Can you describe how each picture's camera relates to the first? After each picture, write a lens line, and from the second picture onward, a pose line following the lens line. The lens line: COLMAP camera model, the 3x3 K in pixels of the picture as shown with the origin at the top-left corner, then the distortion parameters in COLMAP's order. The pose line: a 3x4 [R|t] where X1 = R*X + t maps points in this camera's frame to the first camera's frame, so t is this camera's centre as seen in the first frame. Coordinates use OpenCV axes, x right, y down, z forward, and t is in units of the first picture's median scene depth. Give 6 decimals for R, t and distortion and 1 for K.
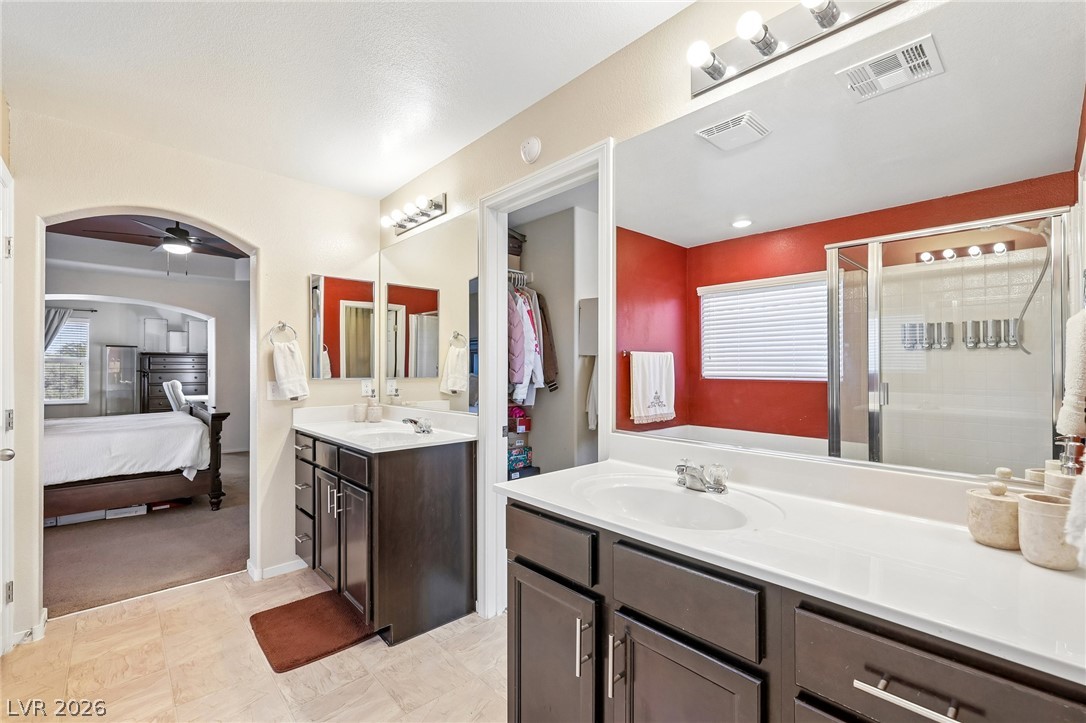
lens RADIAL K [[472.6, 0, 541.1], [0, 472.6, 364.0], [0, 0, 1]] dist [-0.001838, 0.001184]
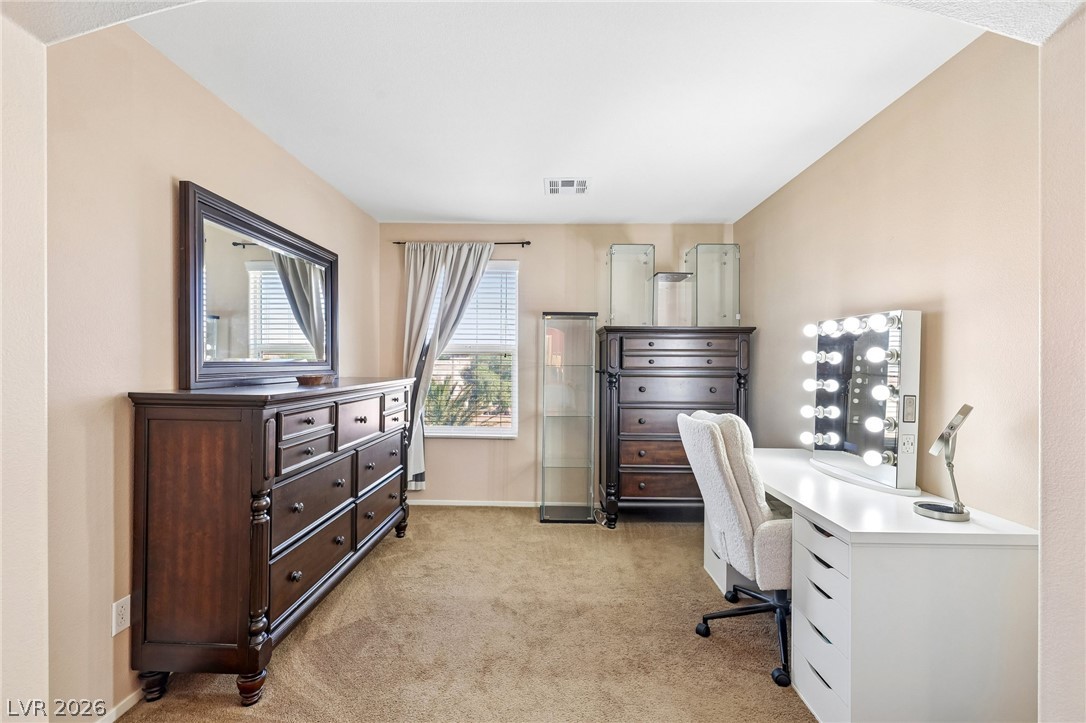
lens RADIAL K [[472.6, 0, 542.4], [0, 472.6, 361.1], [0, 0, 1]] dist [-0.001838, 0.001184]
pose [[0.721462, 0.007456, -0.692414, -0.589162], [-0.002285, 0.999962, 0.008387, 0.002020], [0.692451, -0.004469, 0.721451, 0.651395]]
